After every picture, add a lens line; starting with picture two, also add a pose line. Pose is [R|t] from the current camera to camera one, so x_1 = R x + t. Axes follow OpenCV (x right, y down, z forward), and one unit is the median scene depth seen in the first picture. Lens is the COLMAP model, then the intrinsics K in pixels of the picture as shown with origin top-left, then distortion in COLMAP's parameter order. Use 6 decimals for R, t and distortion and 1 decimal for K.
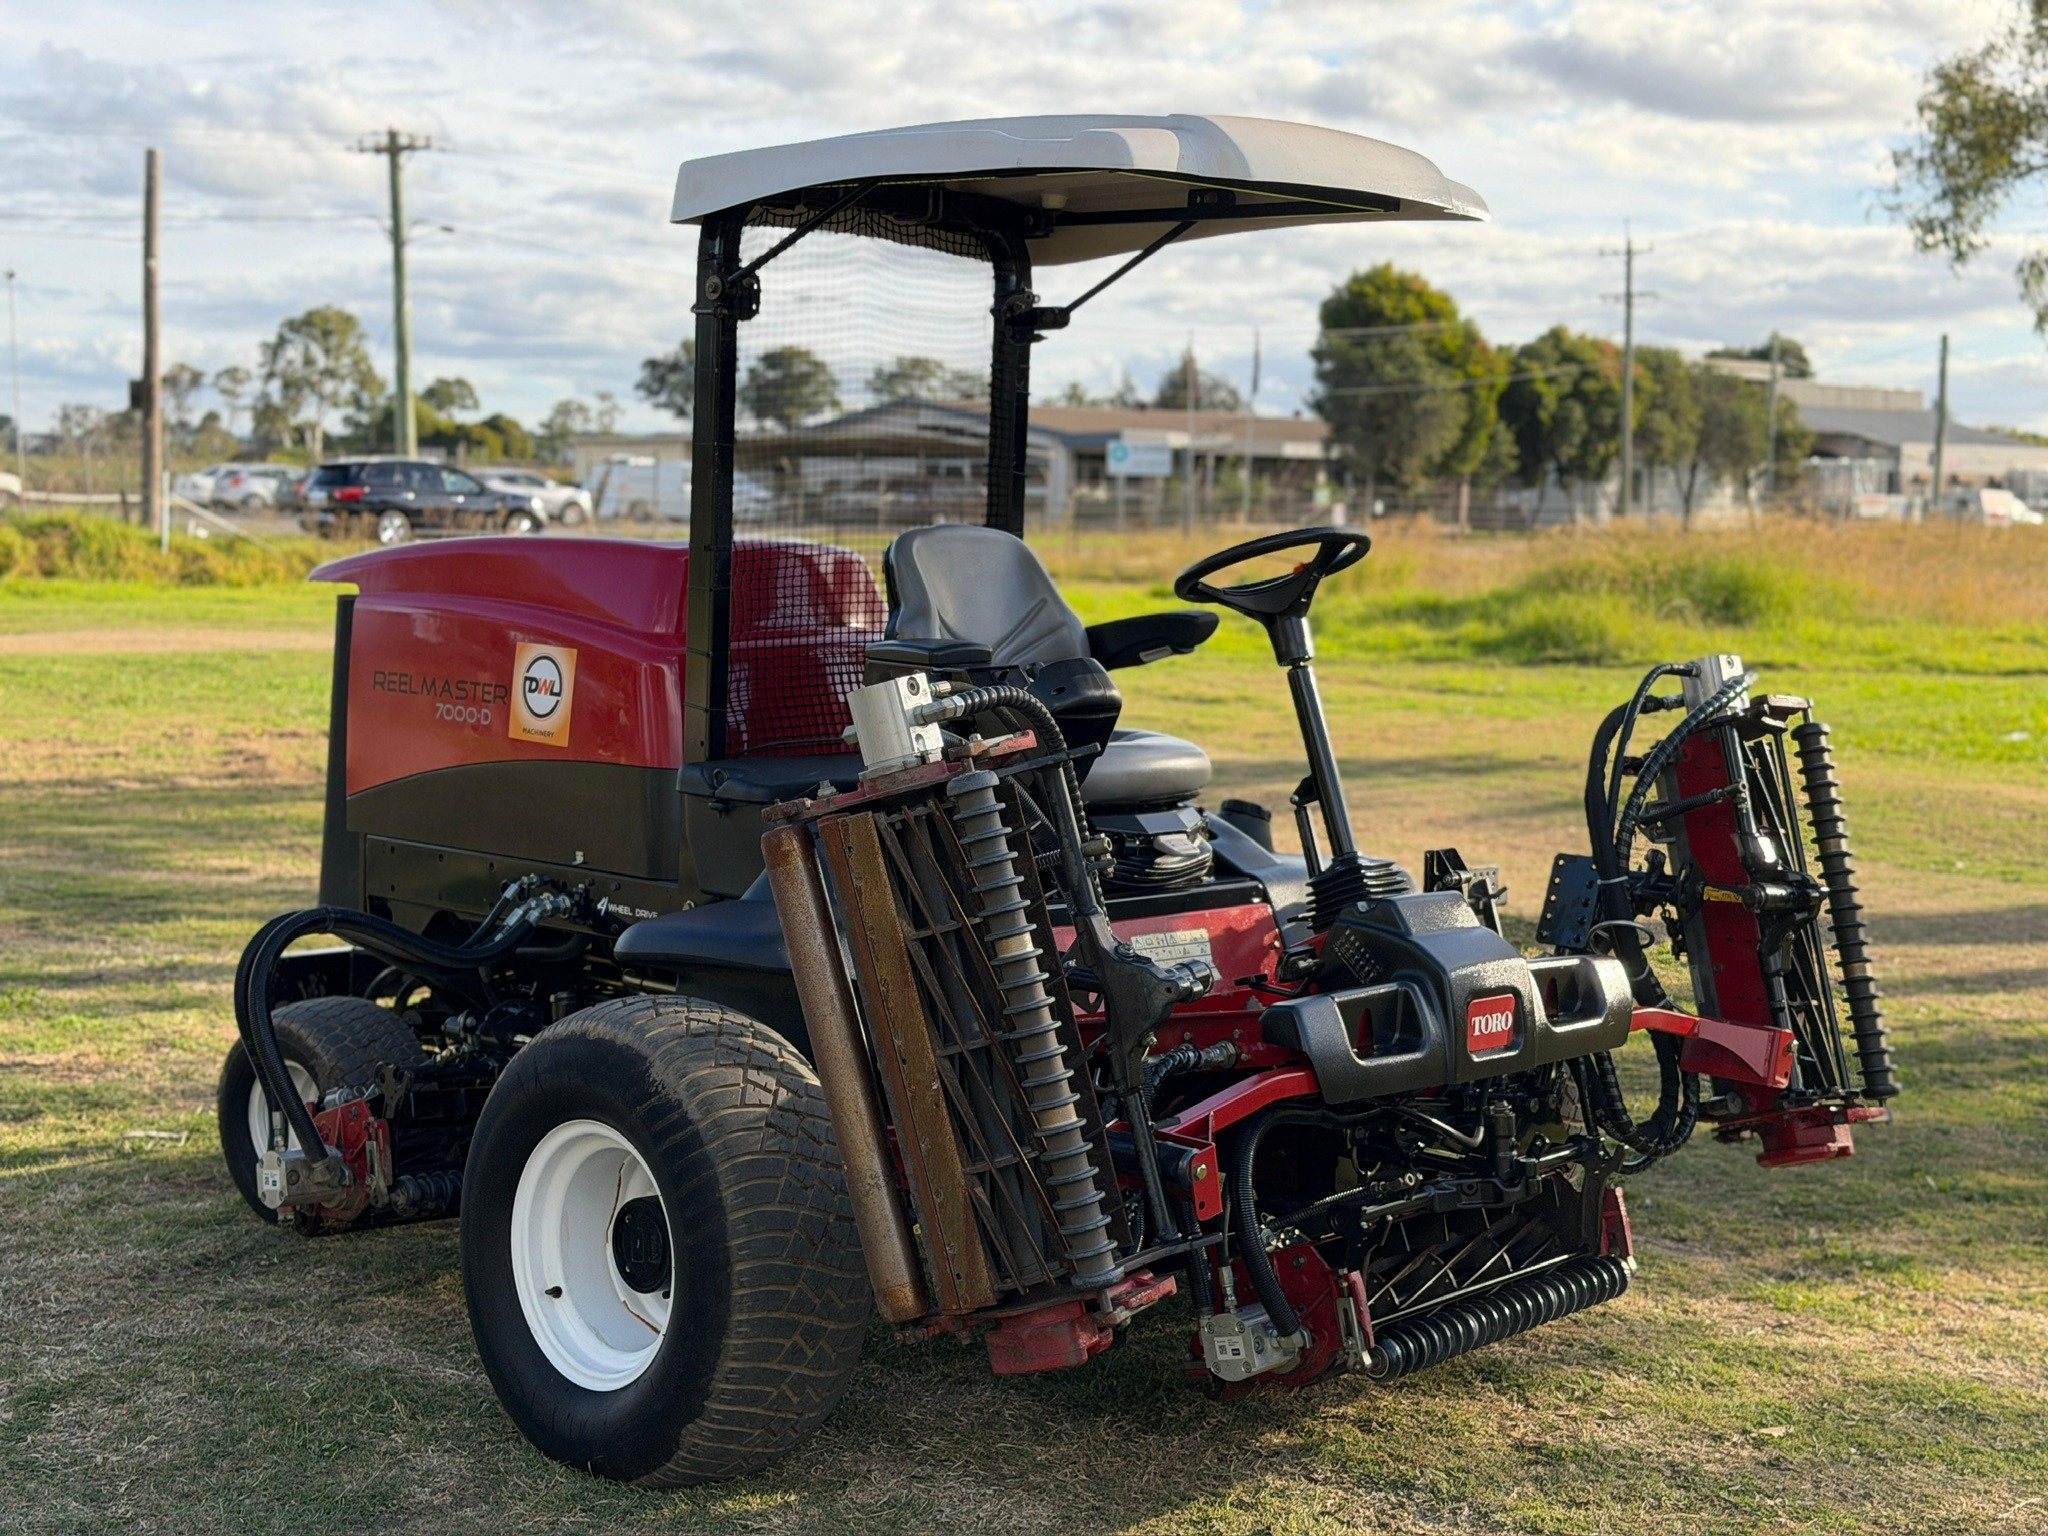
lens RADIAL K [[2846.4, 0, 1021.7], [0, 2846.4, 766.8], [0, 0, 1]] dist [0.117616, 0.000000]
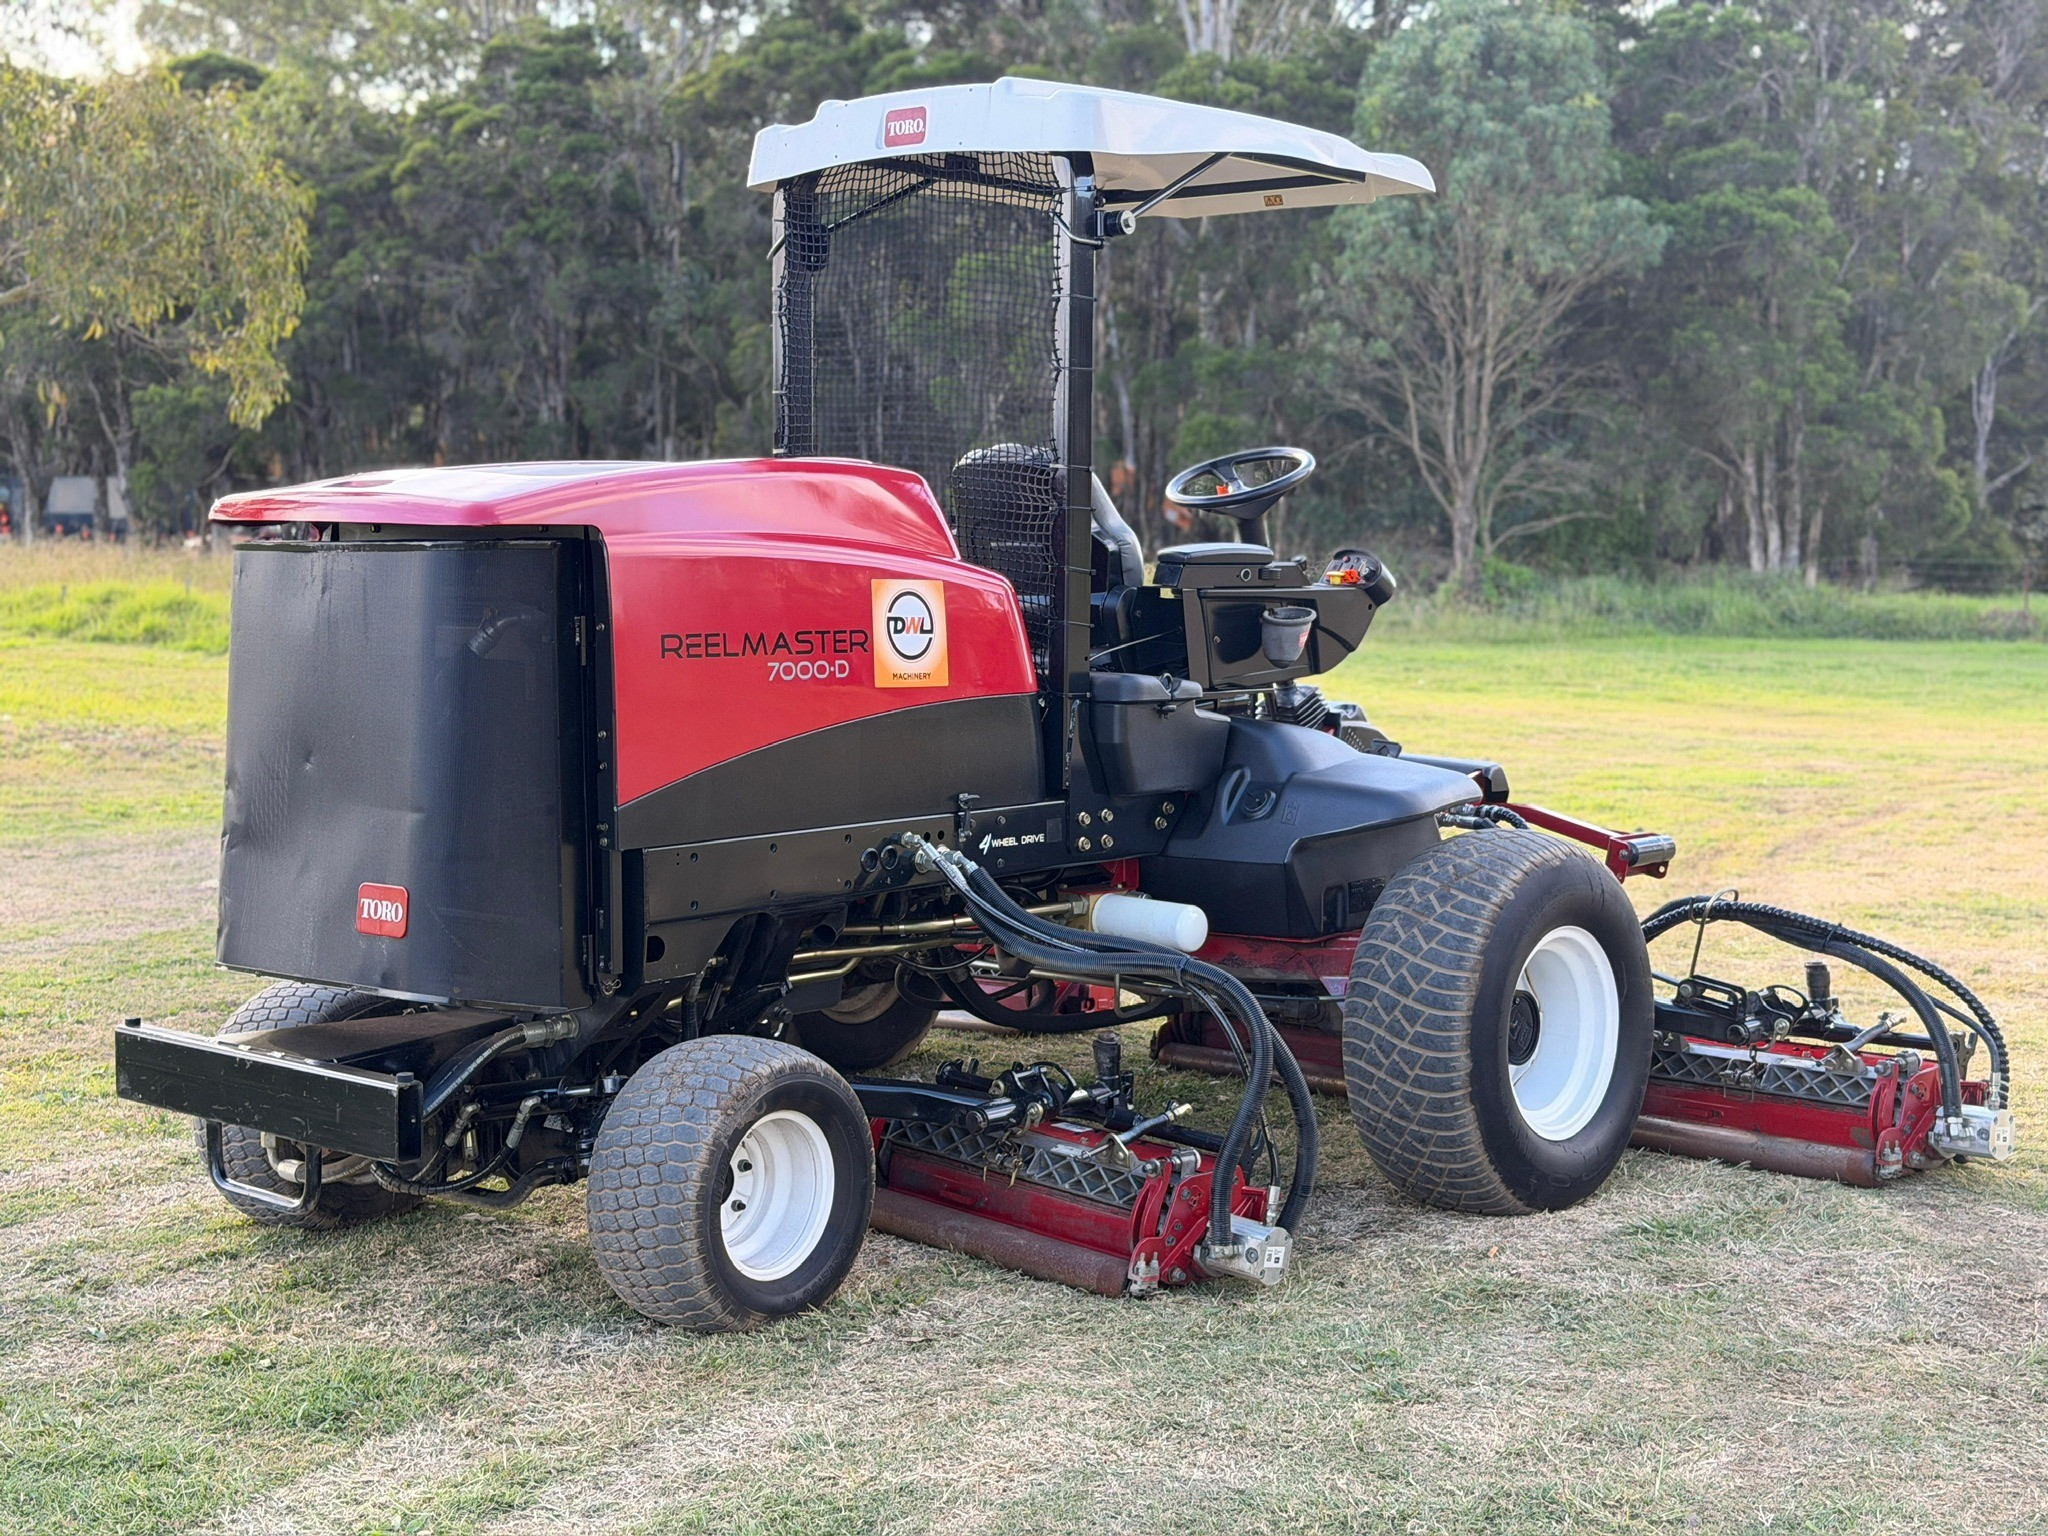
lens RADIAL K [[2846.4, 0, 1032.6], [0, 2846.4, 774.9], [0, 0, 1]] dist [0.117616, 0.000000]
pose [[-0.063923, -0.114723, 0.991339, -1.153529], [0.076086, 0.989919, 0.119465, -0.092672], [-0.995050, 0.083064, -0.054550, 1.085683]]
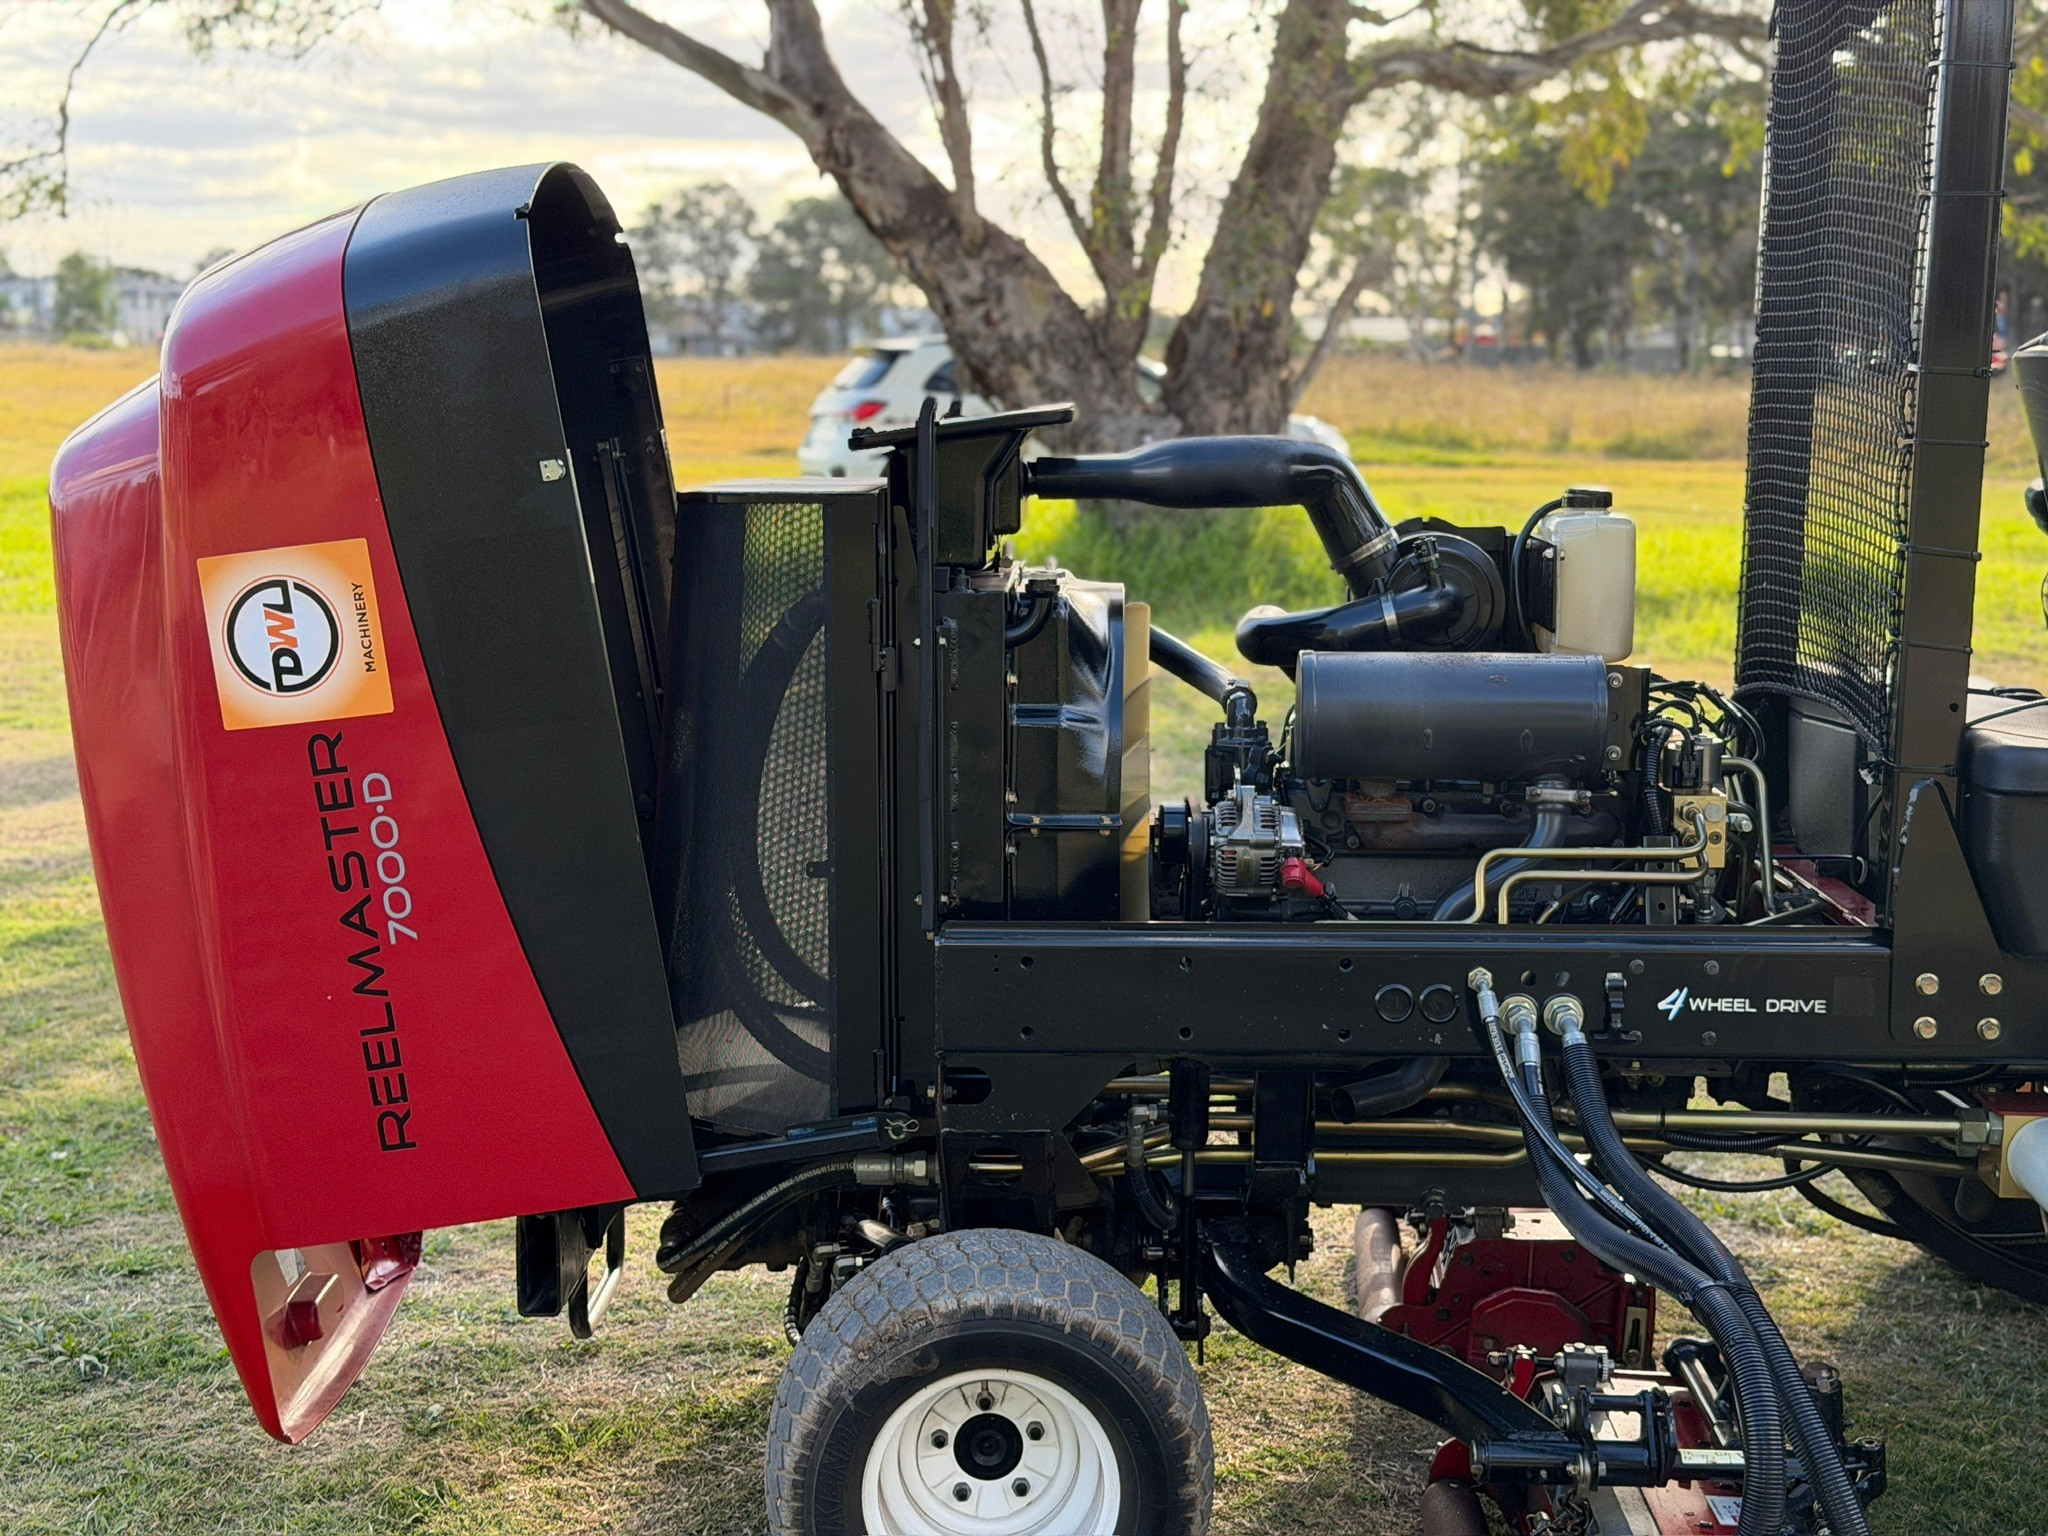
lens RADIAL K [[2846.4, 0, 1024.3], [0, 2846.4, 782.5], [0, 0, 1]] dist [0.117616, 0.000000]
pose [[0.722281, -0.121008, 0.680931, -0.665060], [0.070216, 0.992317, 0.101865, -0.067847], [-0.688026, -0.025763, 0.725229, 0.702236]]
